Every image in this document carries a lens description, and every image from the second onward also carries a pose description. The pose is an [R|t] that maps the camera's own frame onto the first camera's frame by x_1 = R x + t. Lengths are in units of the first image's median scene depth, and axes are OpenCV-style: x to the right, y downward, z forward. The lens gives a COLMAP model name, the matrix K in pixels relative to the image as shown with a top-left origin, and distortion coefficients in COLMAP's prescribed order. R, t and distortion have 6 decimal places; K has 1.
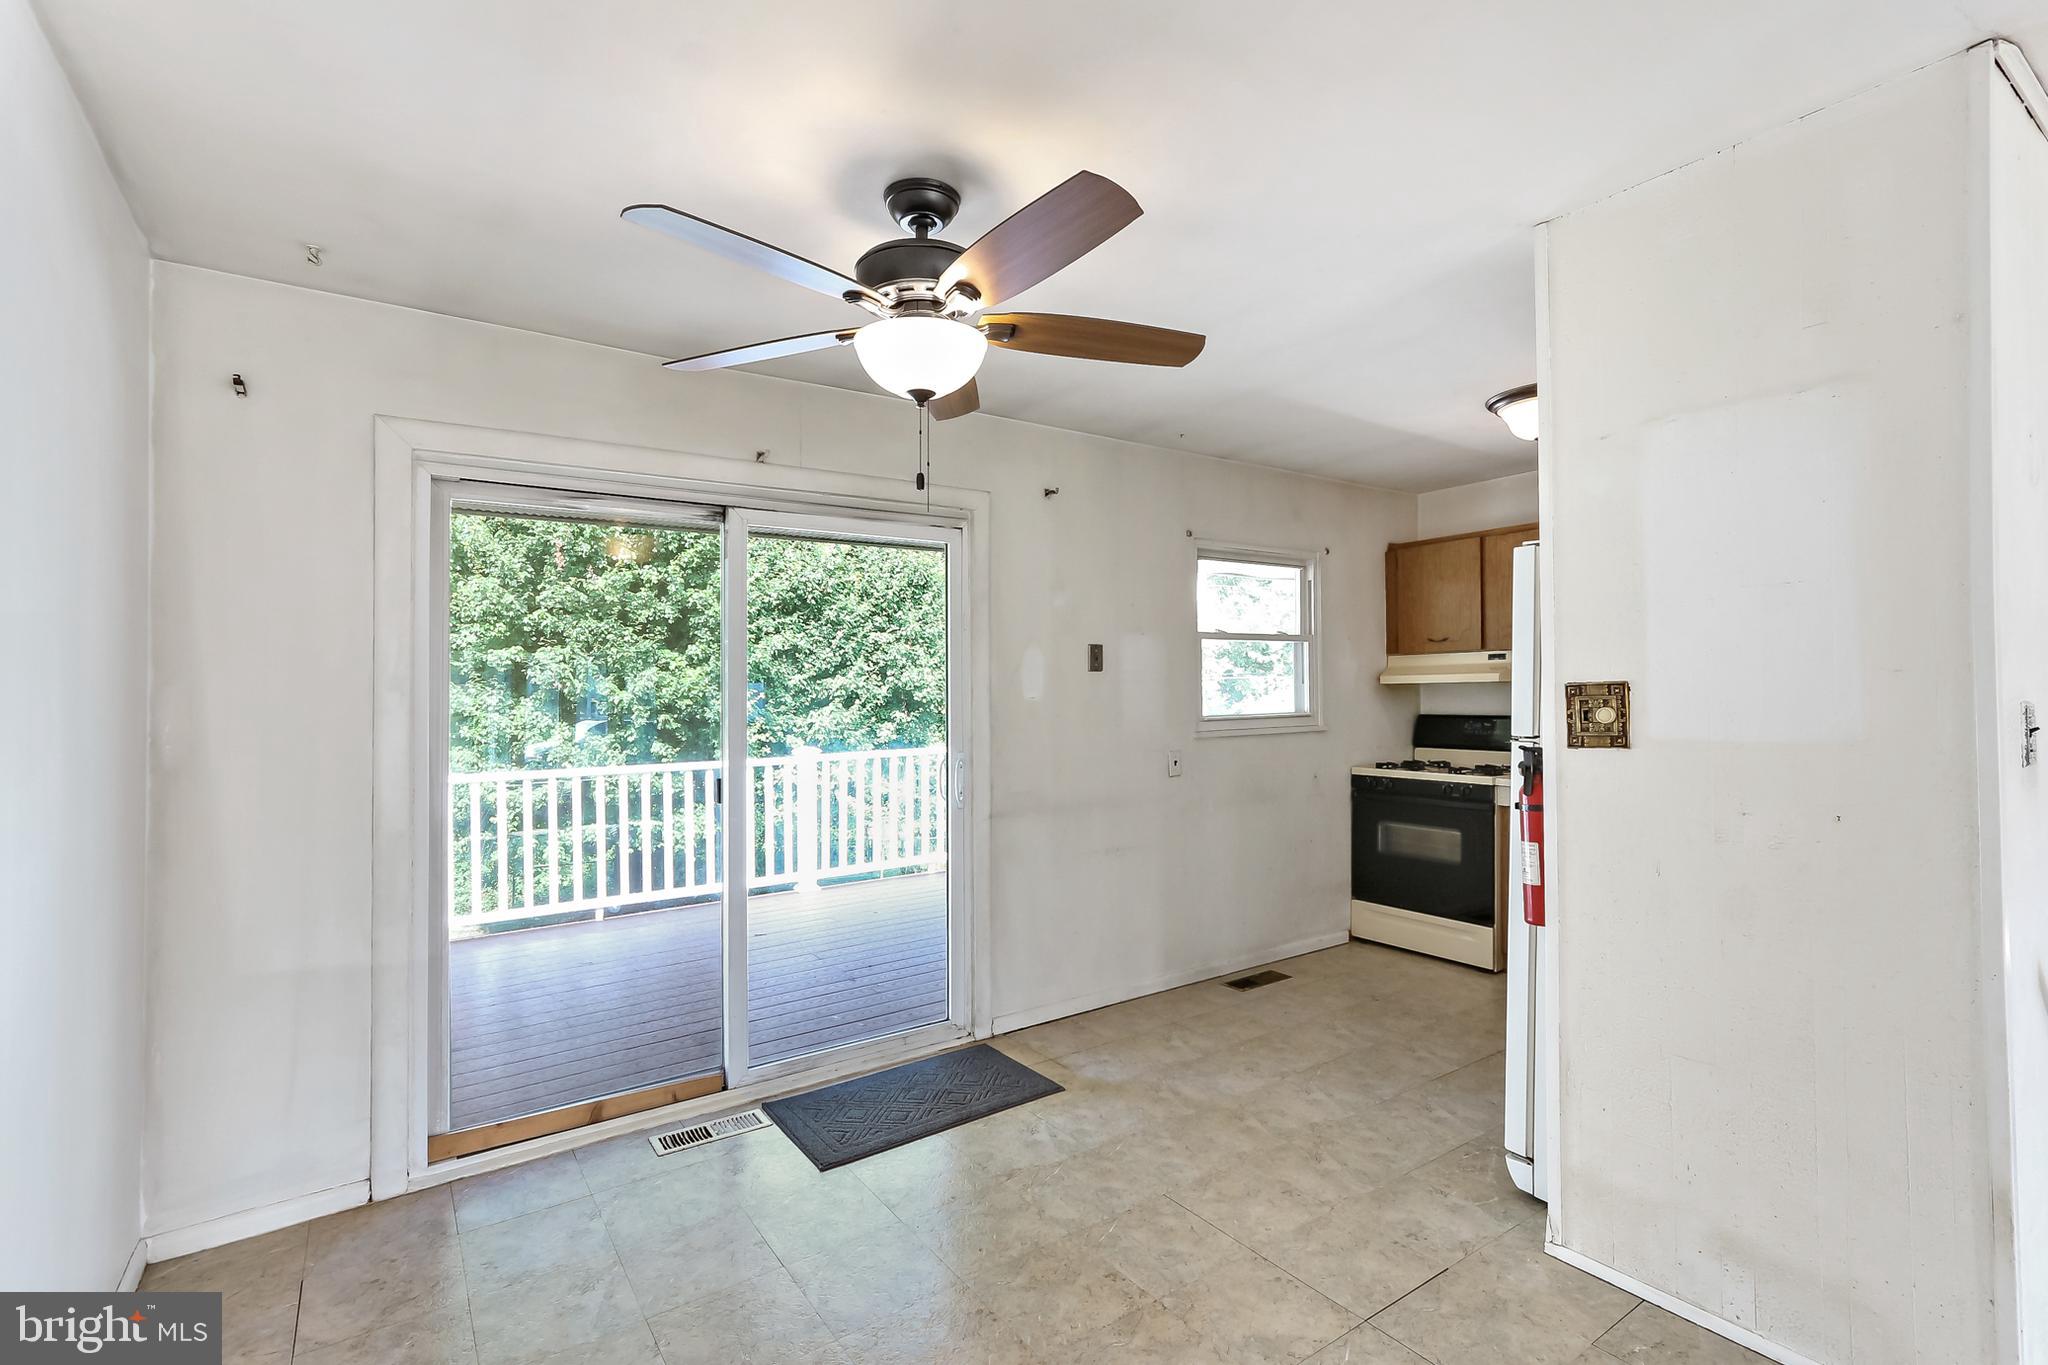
lens RADIAL K [[936.1, 0, 1038.2], [0, 936.1, 676.3], [0, 0, 1]] dist [0.002936, 0.000469]
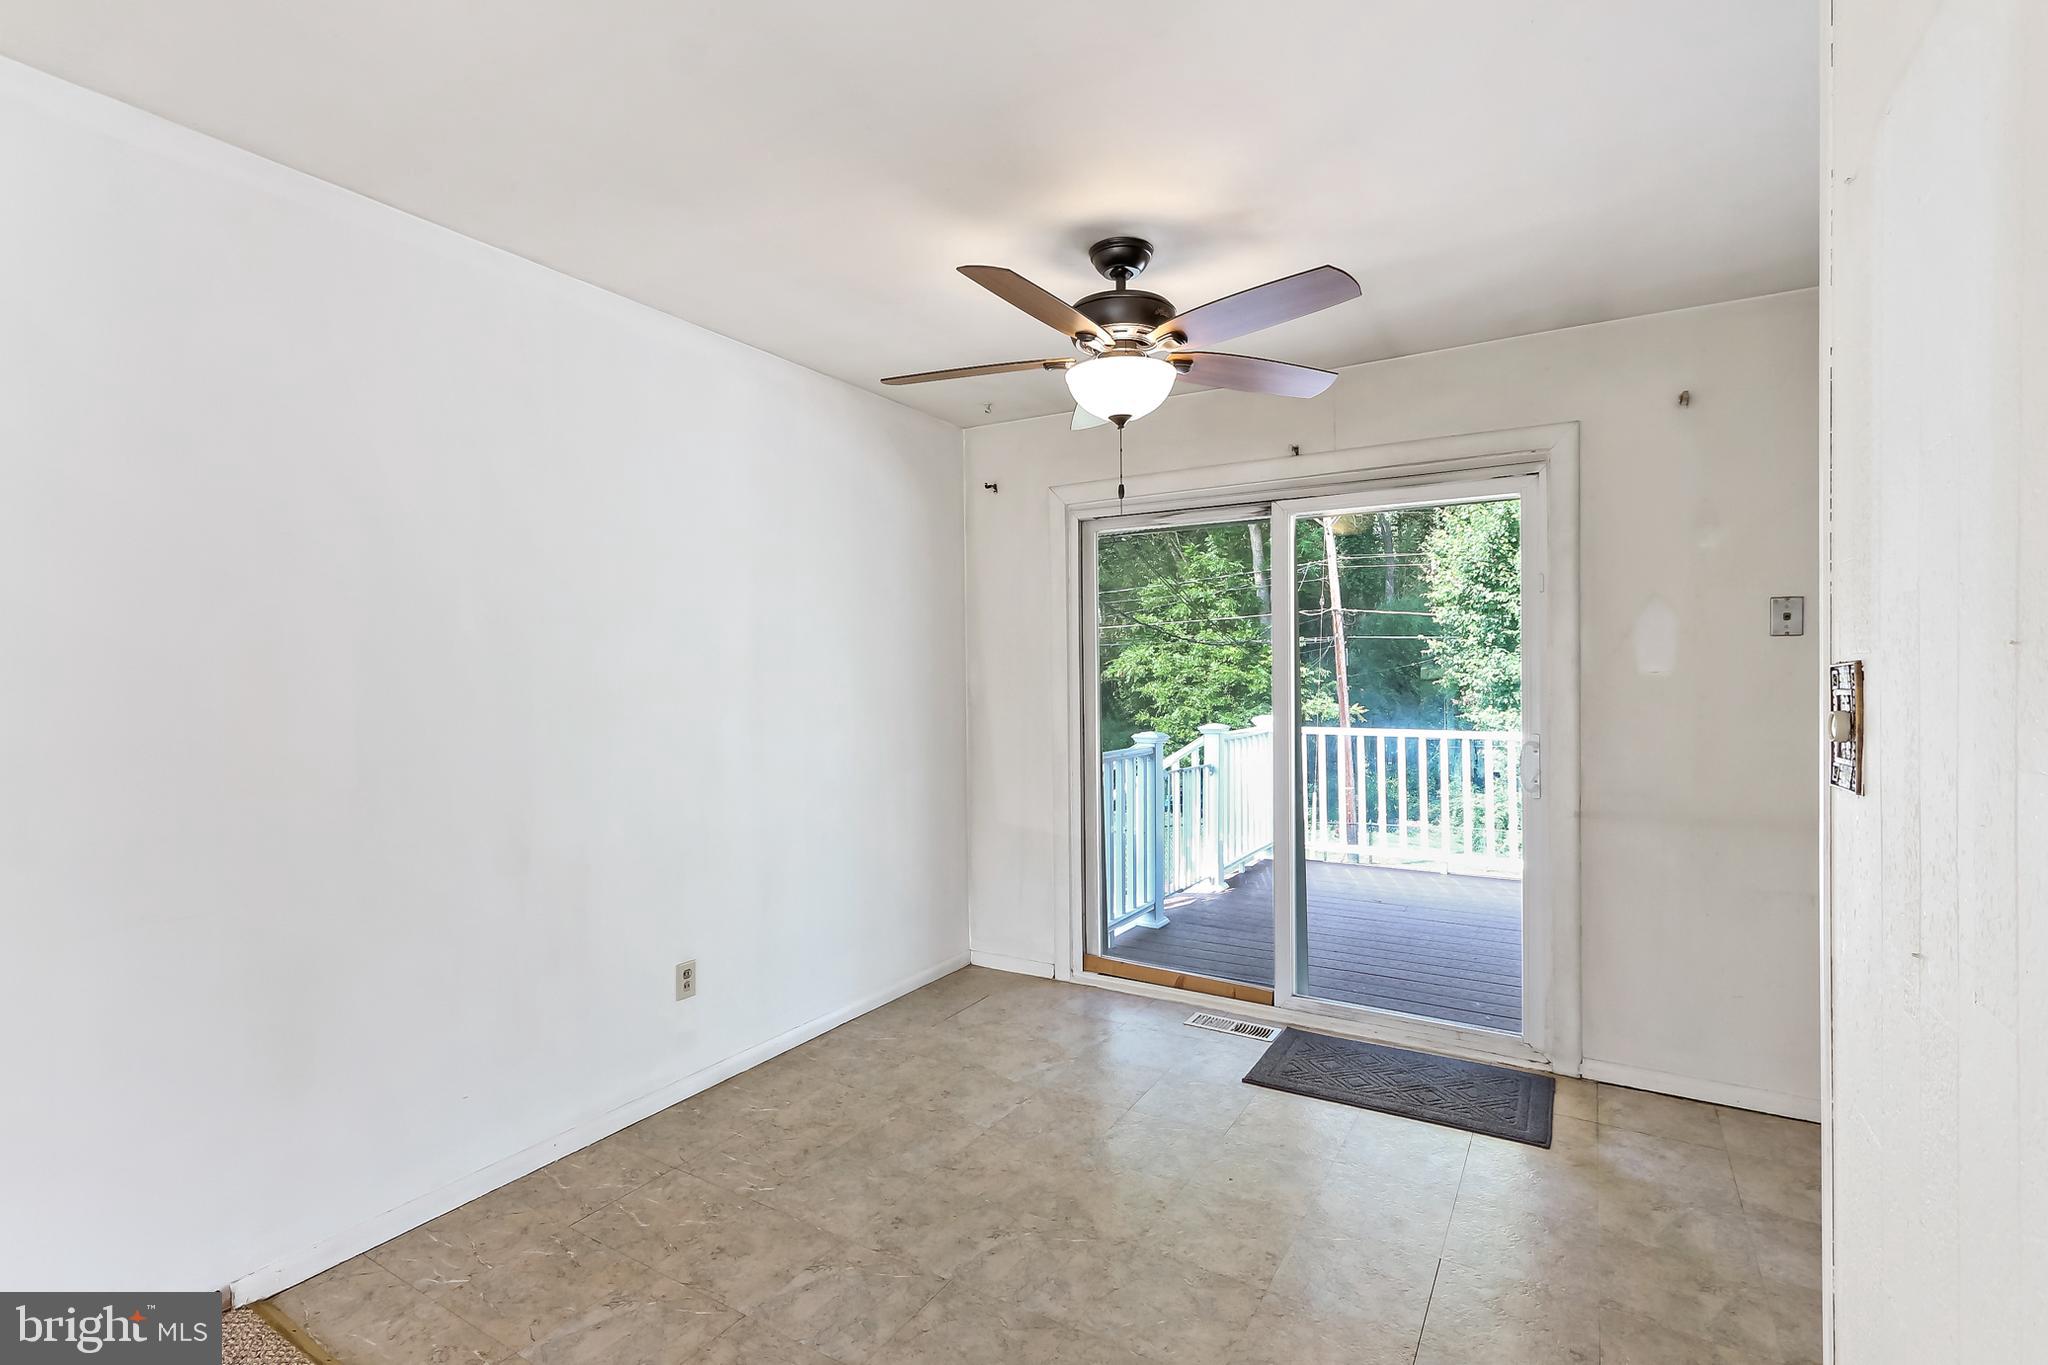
lens RADIAL K [[936.1, 0, 1016.0], [0, 936.1, 671.5], [0, 0, 1]] dist [0.002936, 0.000469]
pose [[0.400153, 0.014931, -0.916327, 0.430370], [0.016095, 0.999599, 0.023316, -0.003687], [0.916307, -0.024079, 0.399752, 0.182444]]
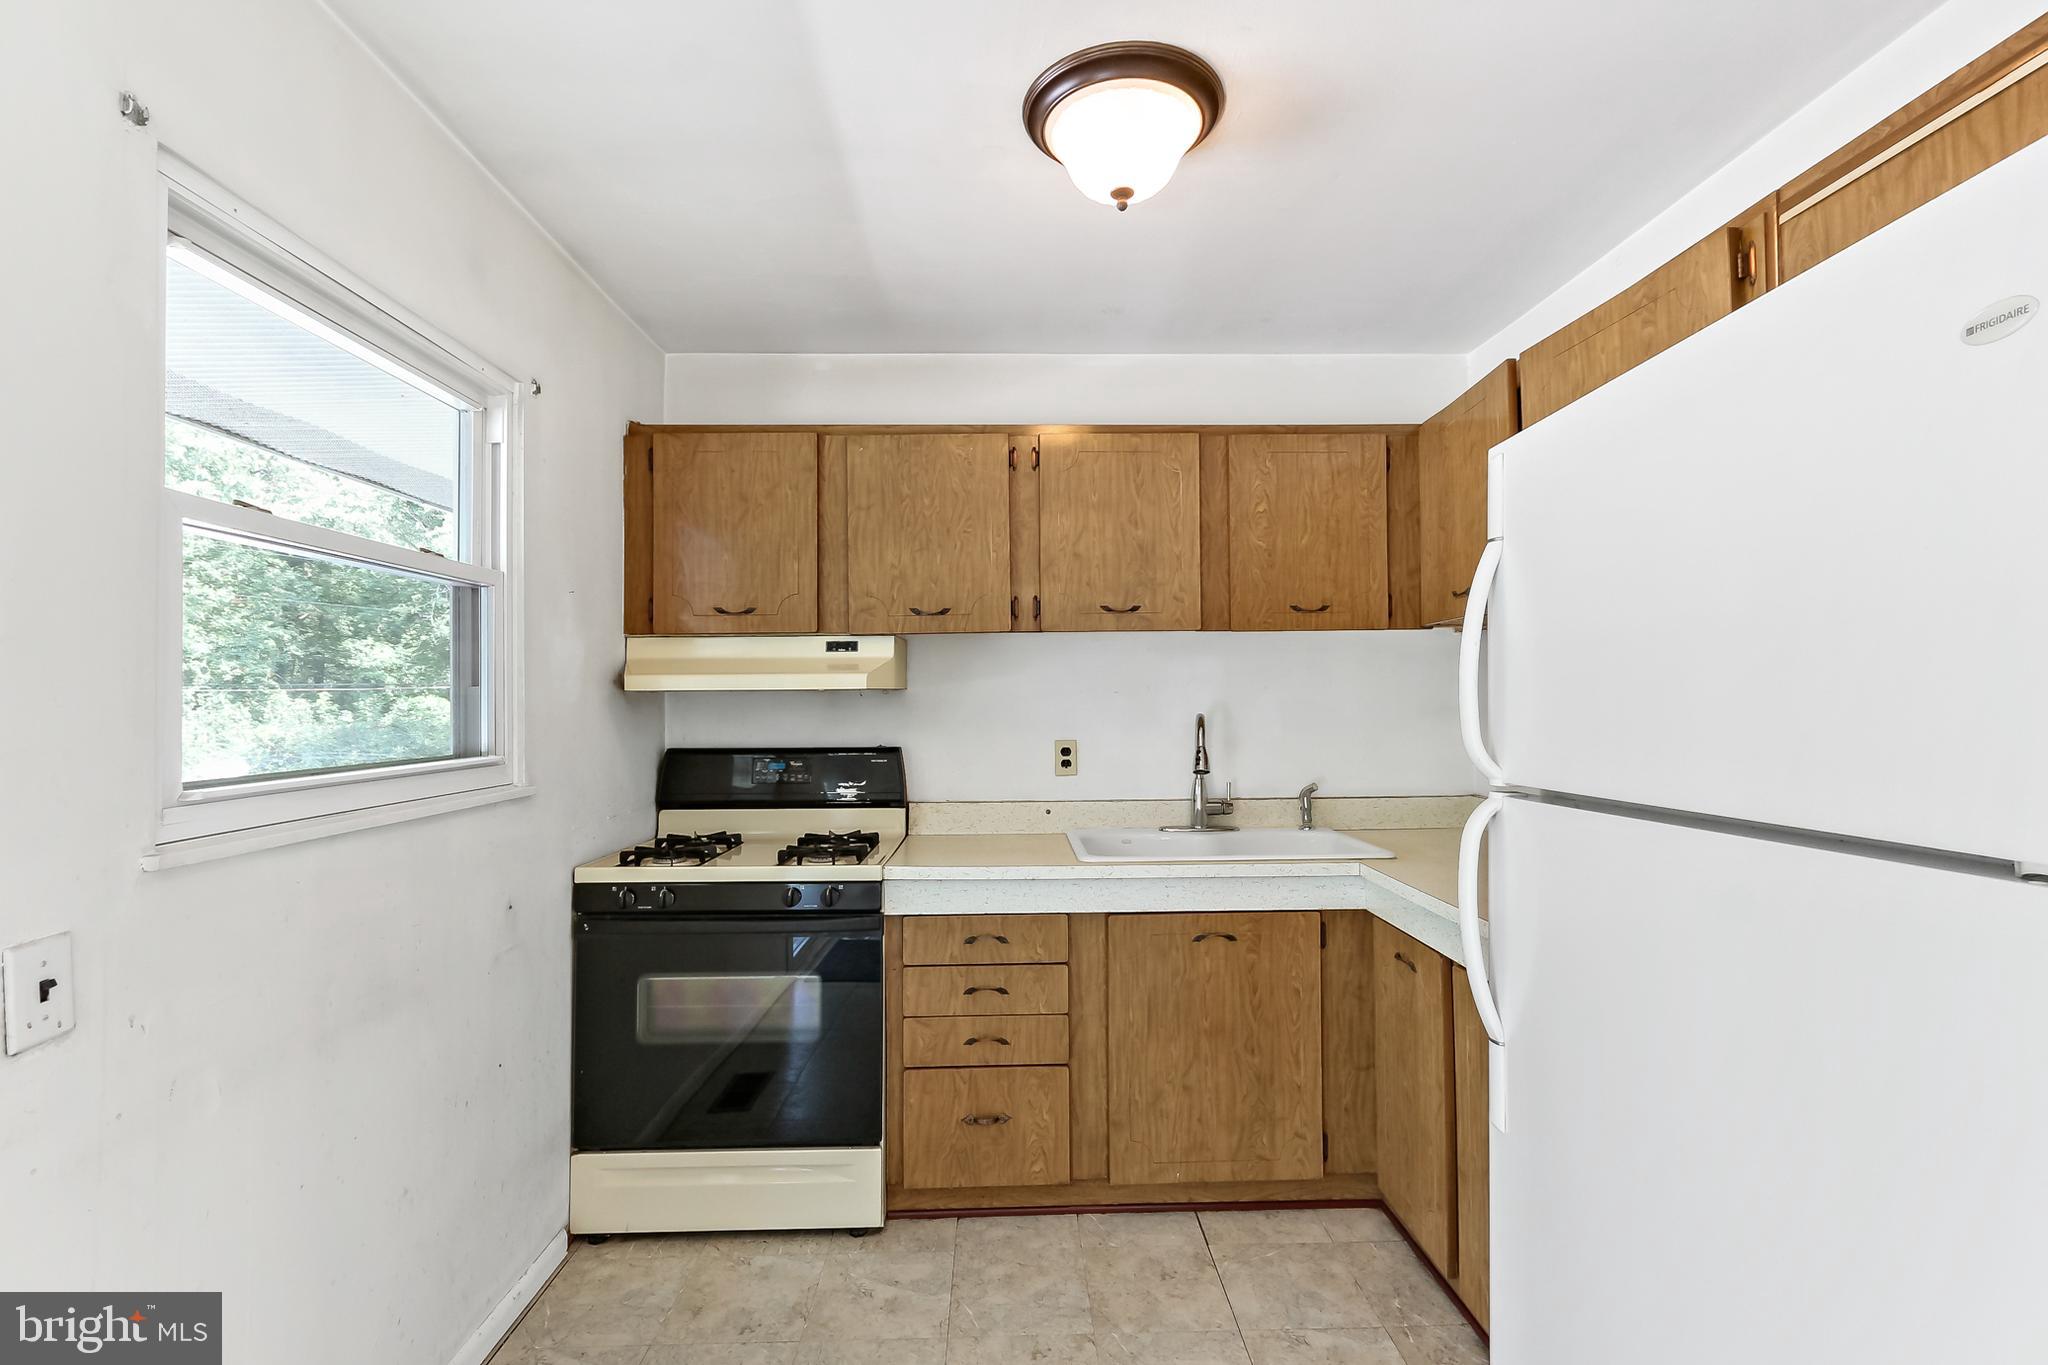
lens RADIAL K [[936.1, 0, 1029.1], [0, 936.1, 679.1], [0, 0, 1]] dist [0.002936, 0.000469]
pose [[0.554502, 0.030908, 0.831609, 0.065836], [-0.015582, 0.999520, -0.026759, 0.011031], [-0.832037, 0.001880, 0.554717, 0.512517]]
